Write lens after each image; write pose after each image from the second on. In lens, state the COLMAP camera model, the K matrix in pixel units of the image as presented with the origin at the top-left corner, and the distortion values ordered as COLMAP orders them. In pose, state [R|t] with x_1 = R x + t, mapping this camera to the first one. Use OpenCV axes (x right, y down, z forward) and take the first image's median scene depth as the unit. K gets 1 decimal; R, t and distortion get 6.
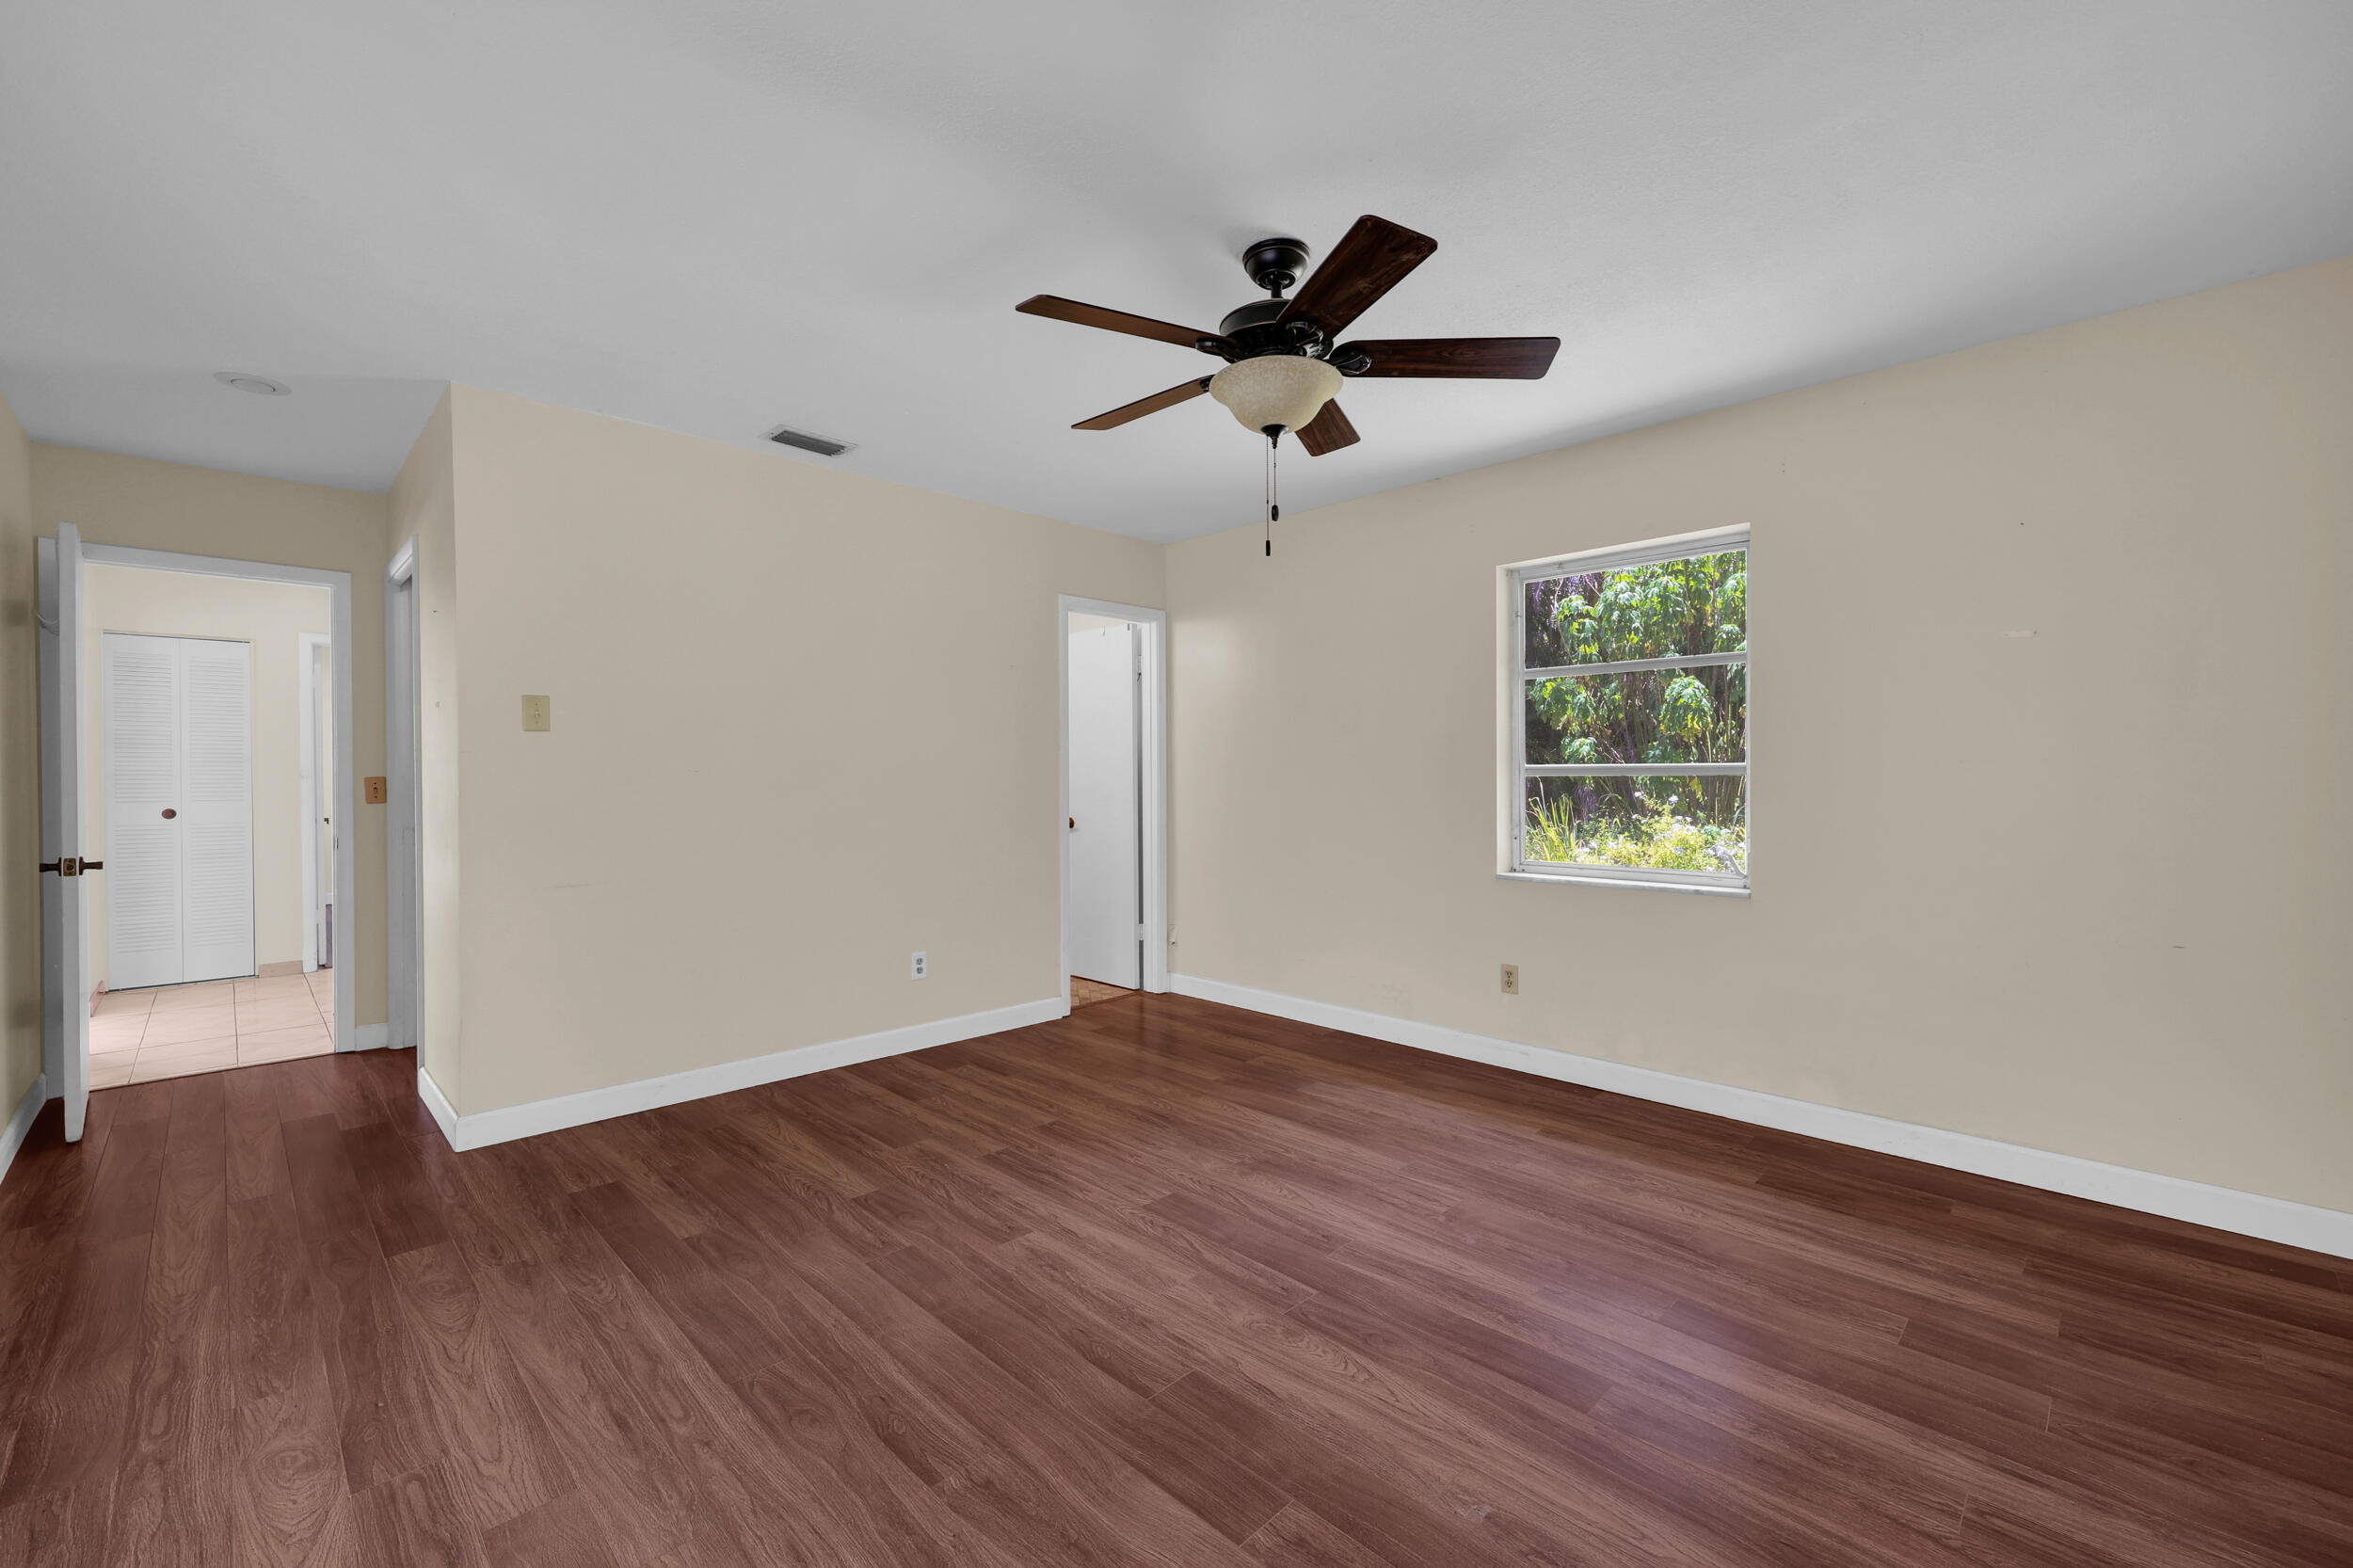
lens RADIAL K [[957.0, 0, 1174.5], [0, 957.0, 776.1], [0, 0, 1]] dist [-0.001301, 0.001632]
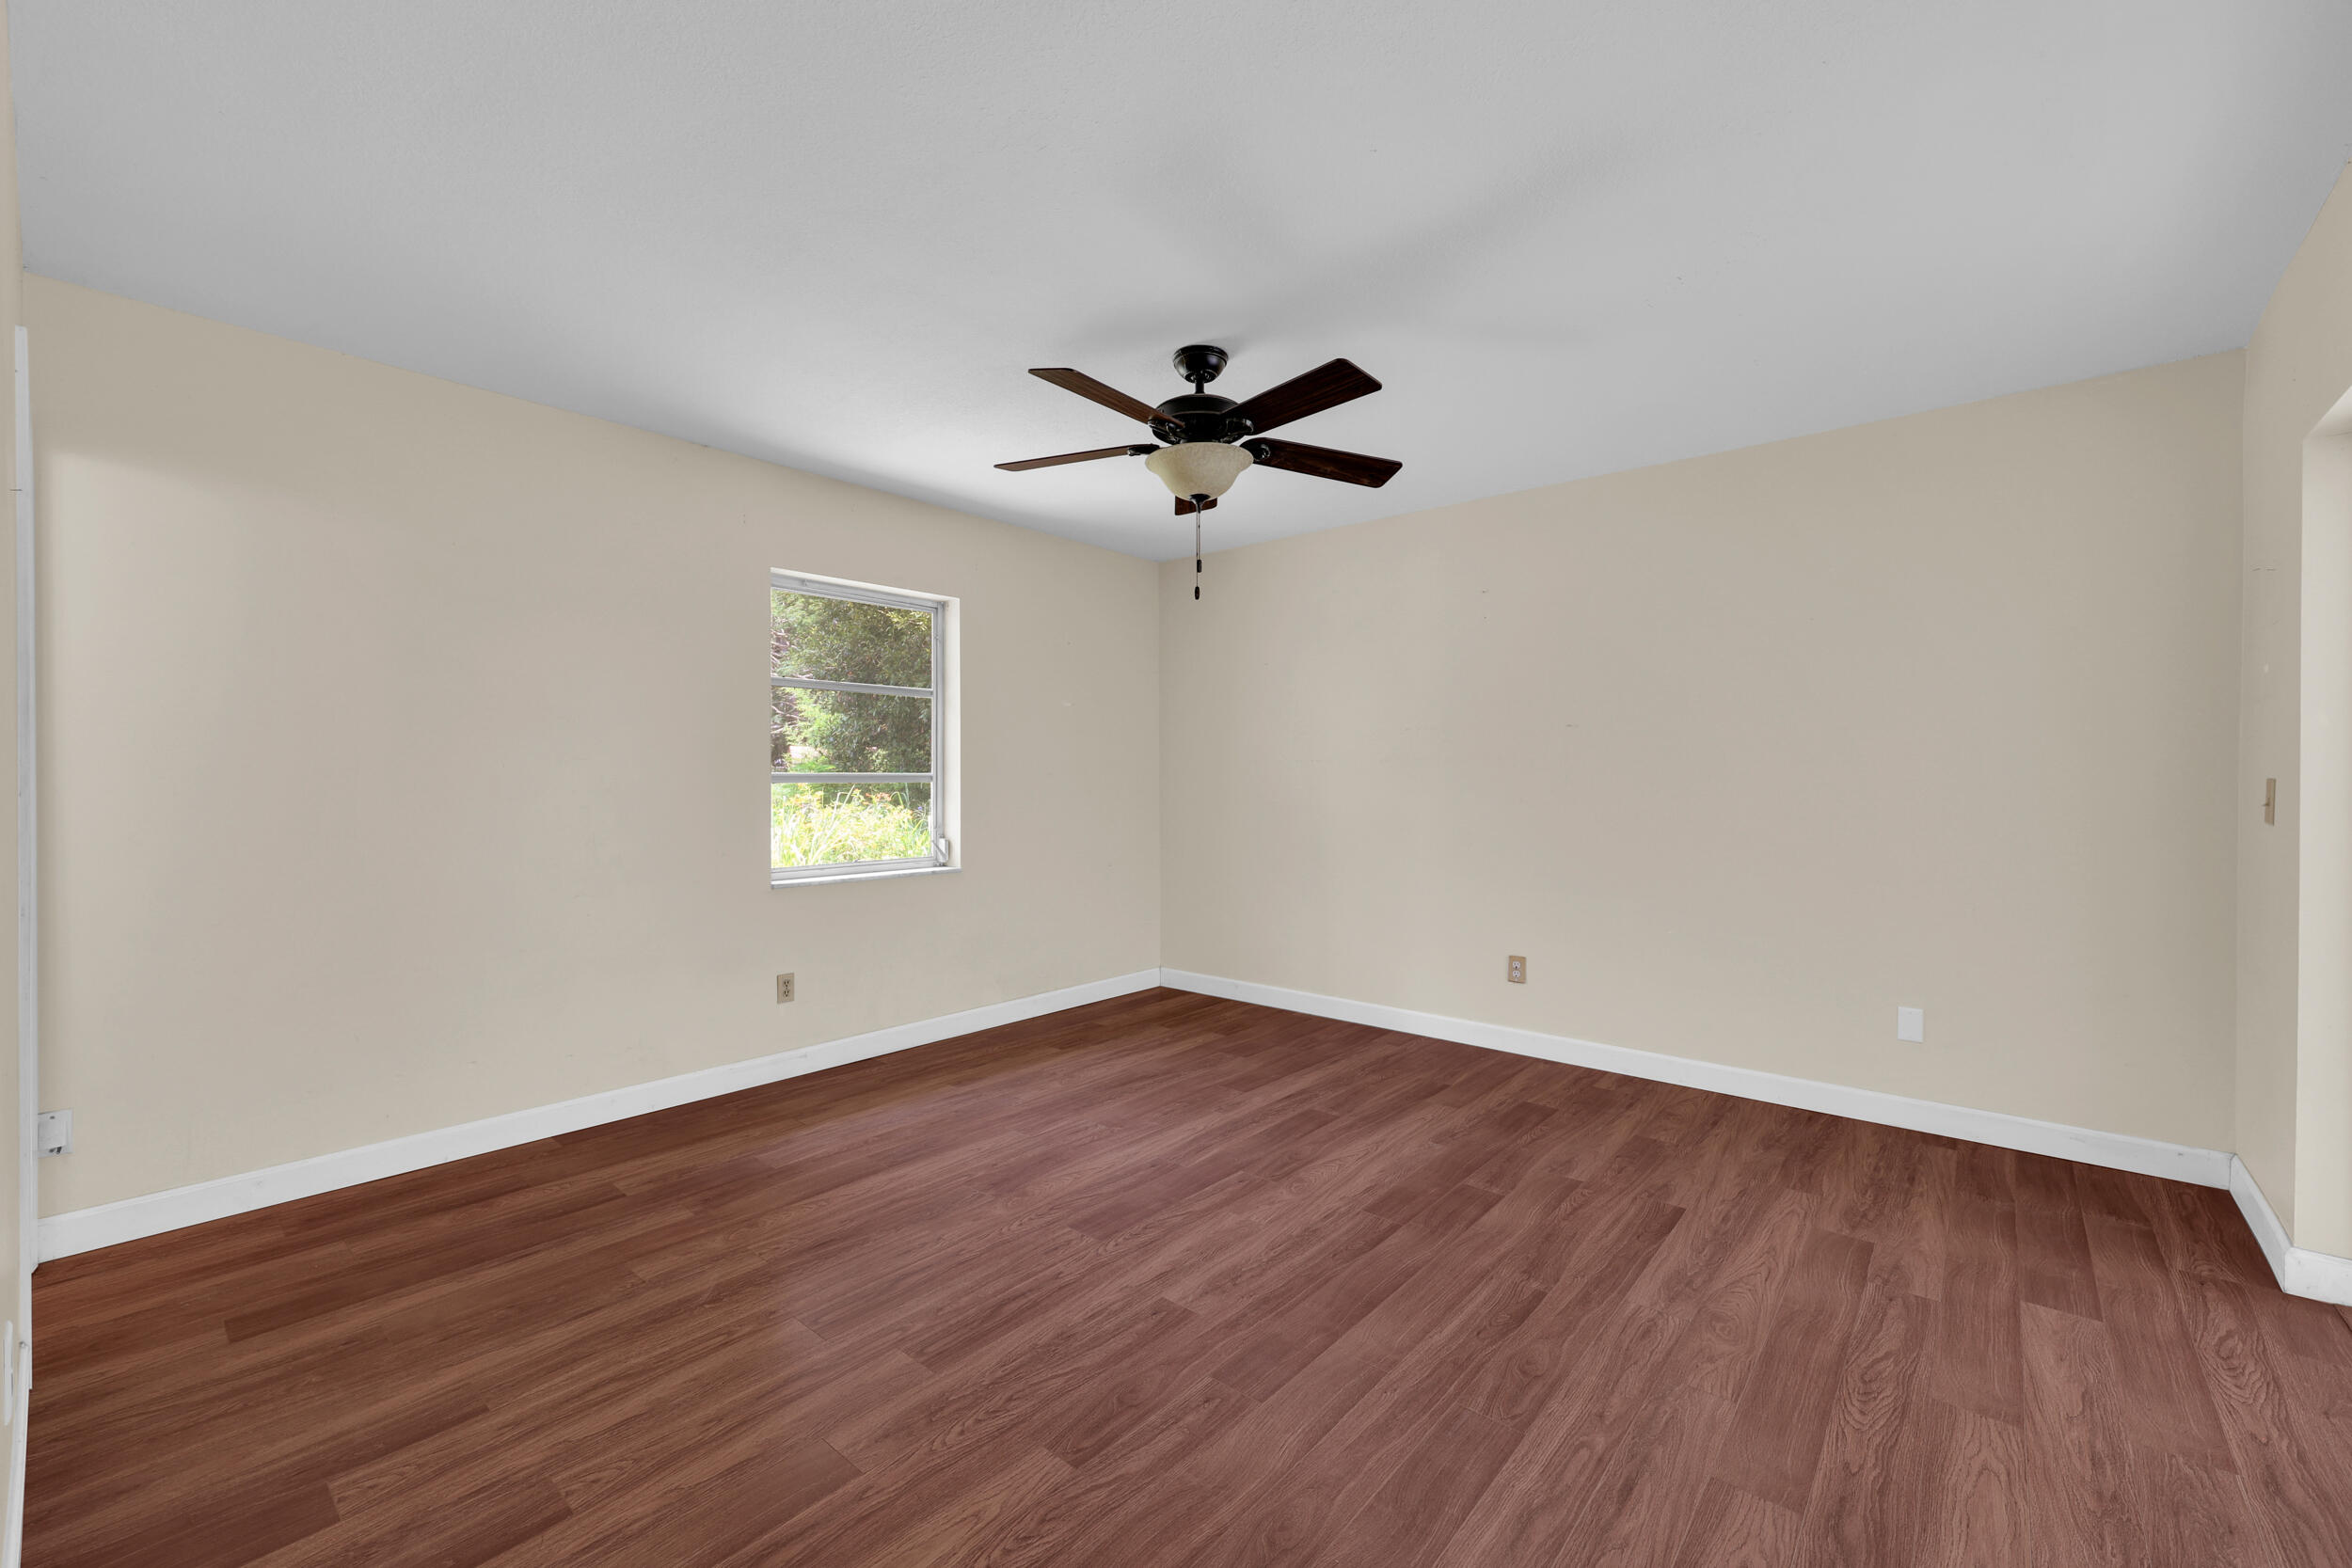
lens RADIAL K [[956.5, 0, 1159.5], [0, 956.5, 786.0], [0, 0, 1]] dist [-0.001301, 0.001632]
pose [[-0.067156, -0.004935, 0.997730, -1.028275], [0.001505, 0.999986, 0.005047, -0.000700], [-0.997741, 0.001841, -0.067147, 1.063490]]
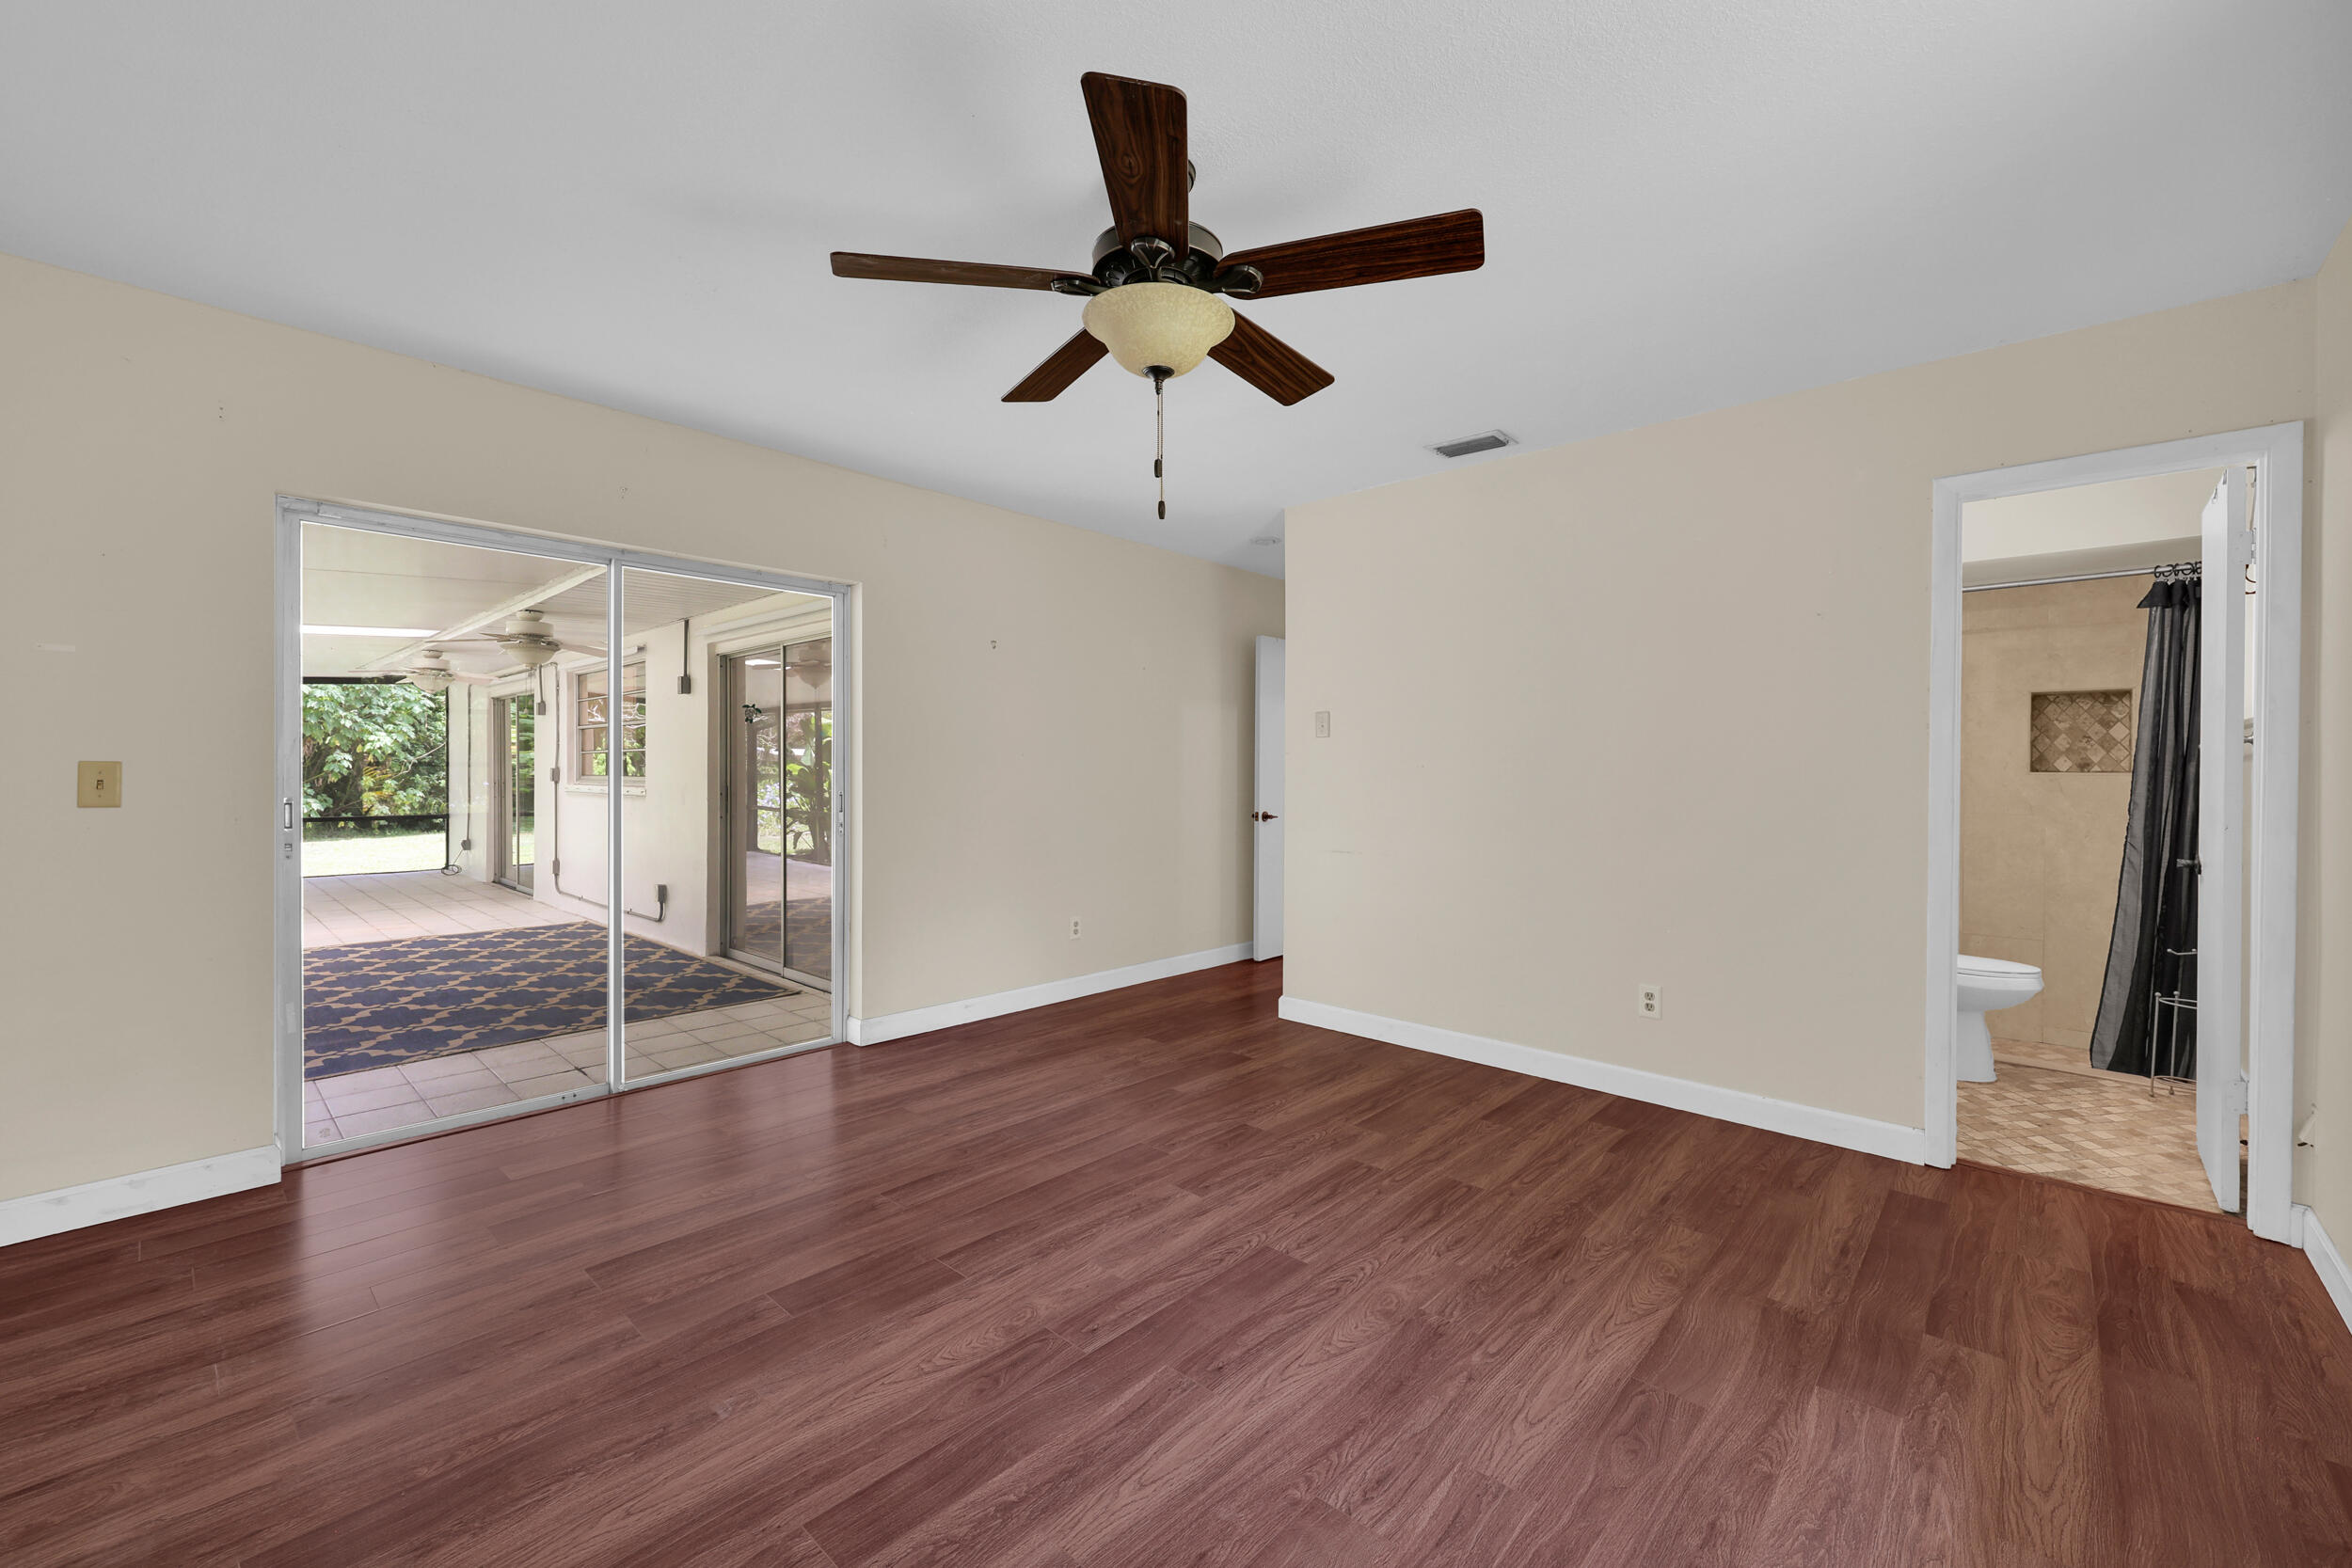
lens RADIAL K [[956.5, 0, 1162.2], [0, 956.5, 786.7], [0, 0, 1]] dist [-0.001301, 0.001632]
pose [[0.037386, 0.020638, -0.999088, 0.908005], [-0.008855, 0.999754, 0.020320, -0.002458], [0.999262, 0.008088, 0.037560, 0.914529]]
